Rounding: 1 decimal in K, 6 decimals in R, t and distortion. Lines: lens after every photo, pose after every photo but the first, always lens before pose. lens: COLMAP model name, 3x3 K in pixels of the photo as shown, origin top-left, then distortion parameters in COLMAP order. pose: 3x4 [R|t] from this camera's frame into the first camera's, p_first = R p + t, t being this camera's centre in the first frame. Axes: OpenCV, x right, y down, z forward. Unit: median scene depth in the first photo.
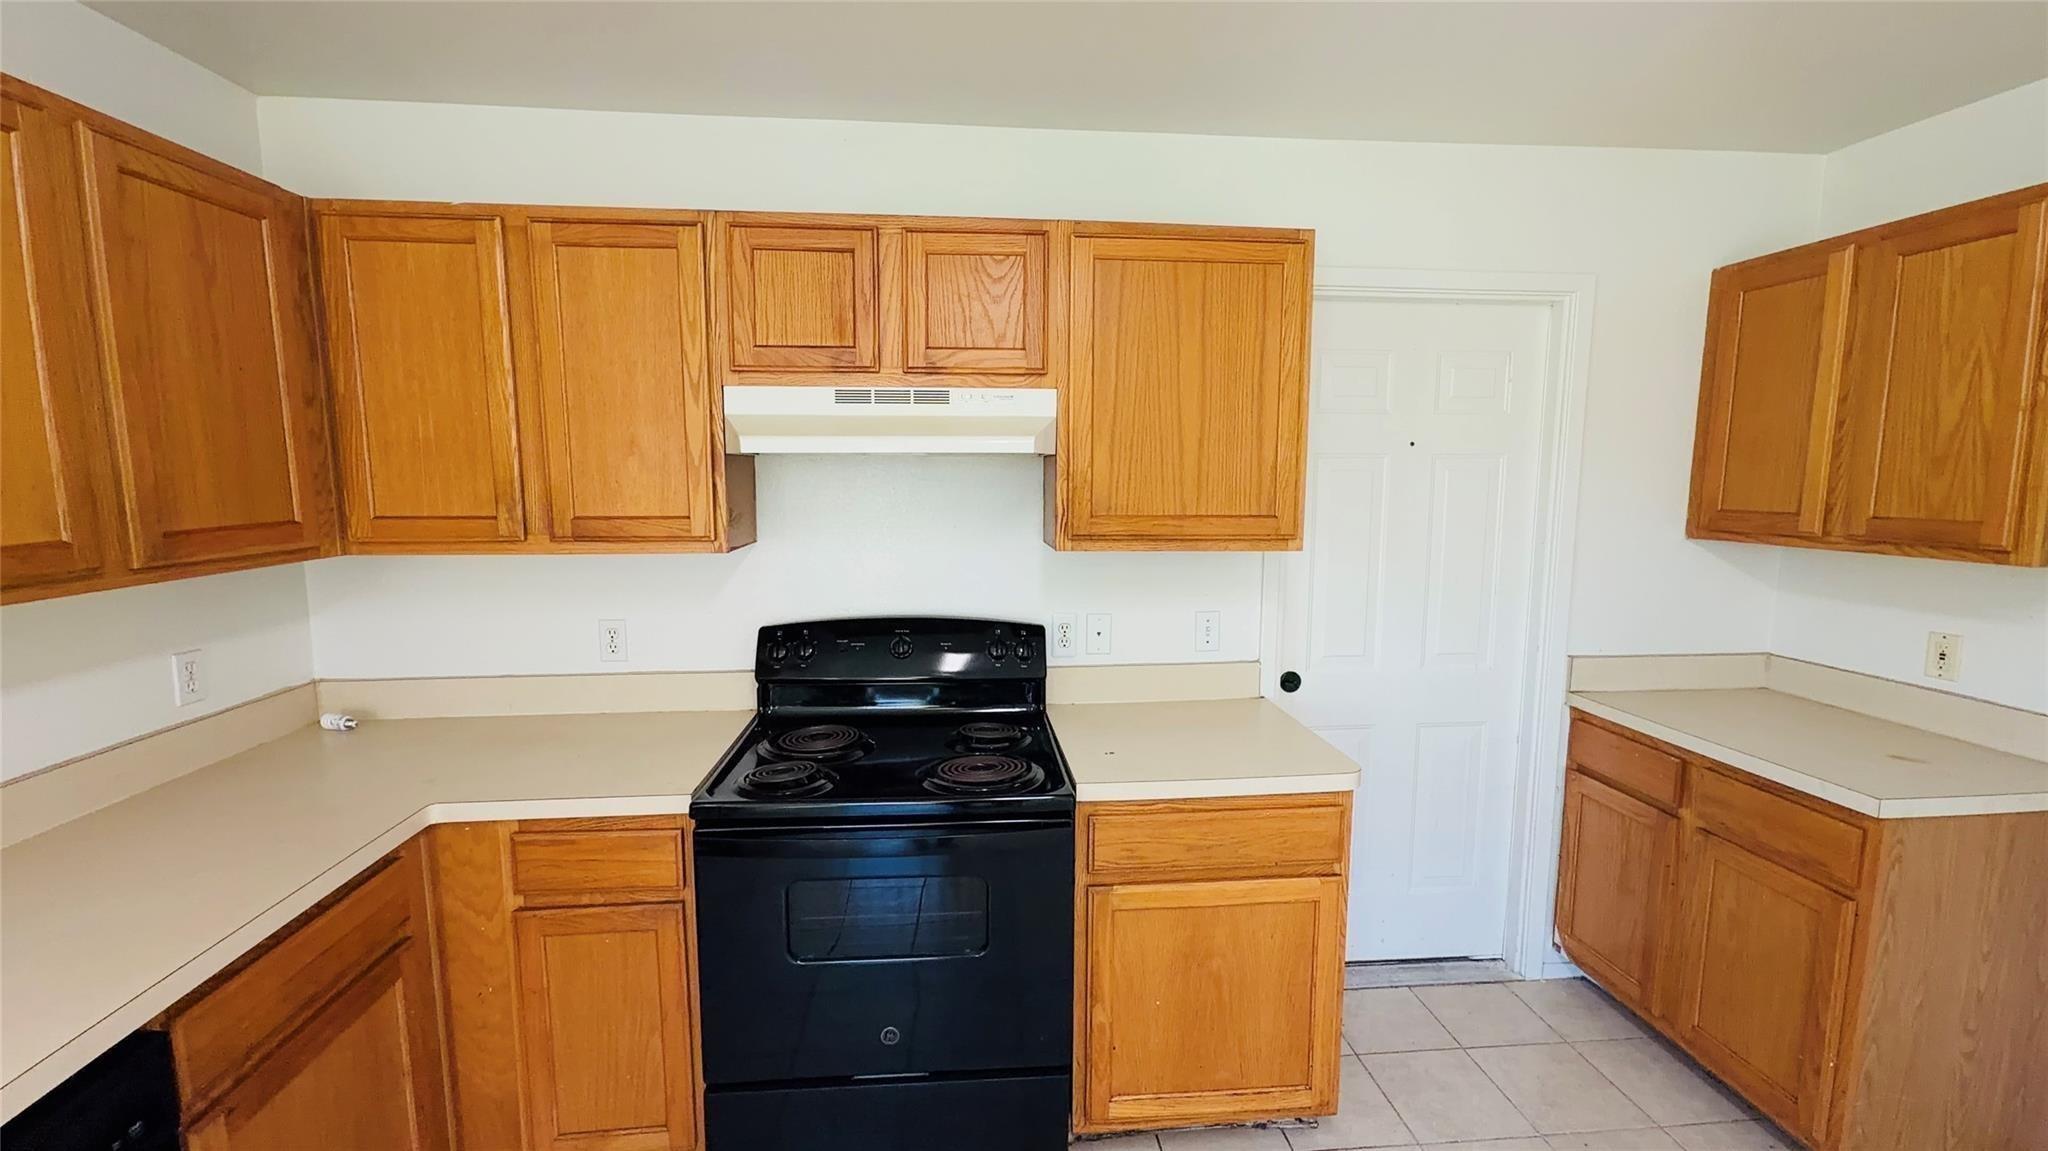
lens RADIAL K [[829.9, 0, 1016.4], [0, 829.9, 568.5], [0, 0, 1]] dist [0.014256, -0.002901]
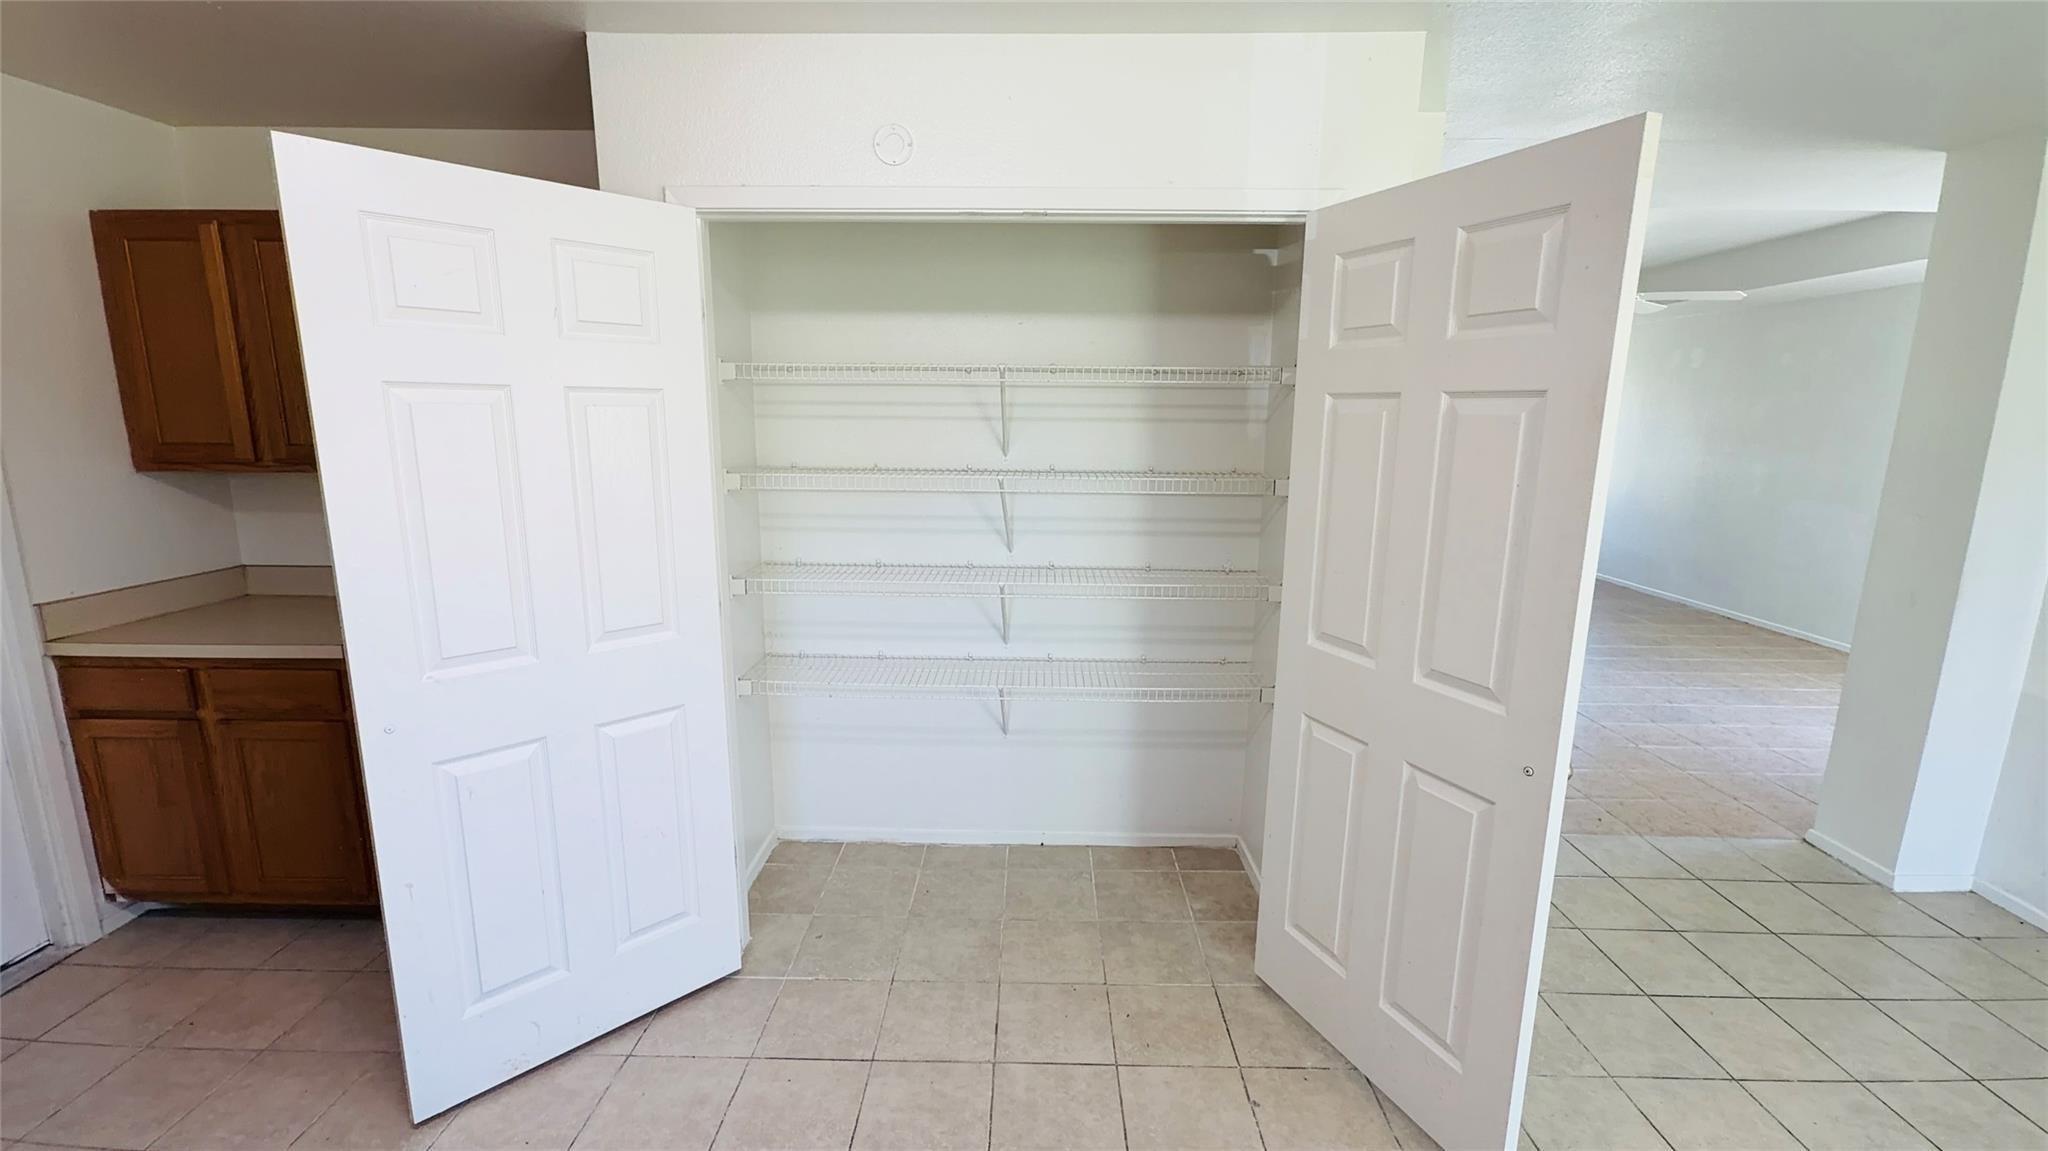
lens RADIAL K [[829.9, 0, 1025.6], [0, 829.9, 571.1], [0, 0, 1]] dist [0.014256, -0.002901]
pose [[0.107532, -0.181865, 0.977426, -0.176457], [0.113439, 0.978950, 0.169669, 0.042145], [-0.987709, 0.092634, 0.125899, -0.290941]]
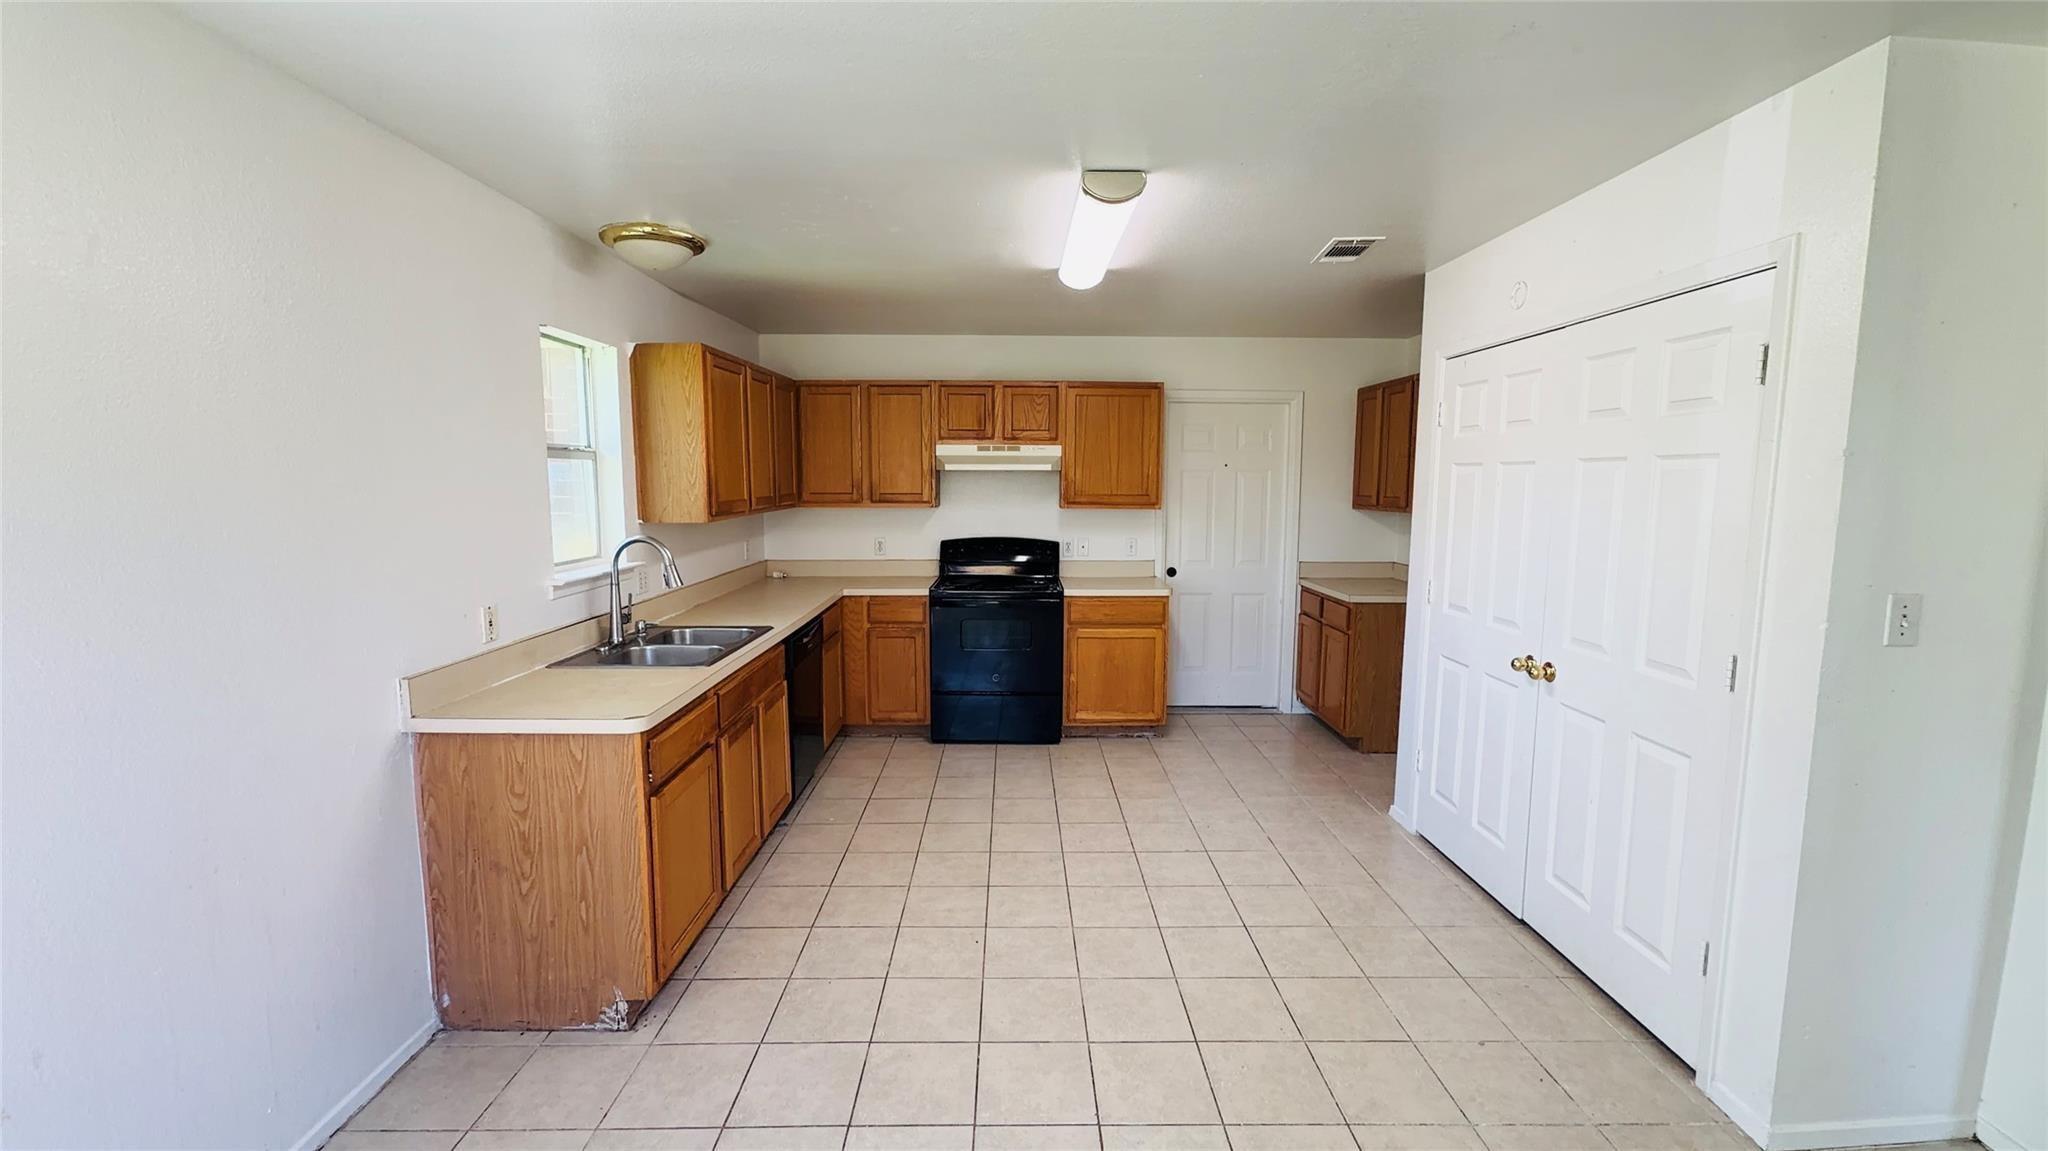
lens RADIAL K [[829.9, 0, 1025.0], [0, 829.9, 570.8], [0, 0, 1]] dist [0.014256, -0.002901]
pose [[0.996981, 0.011664, -0.076758, 0.139648], [-0.012484, 0.999870, -0.010211, 0.205352], [0.076629, 0.011138, 0.996997, -1.599834]]
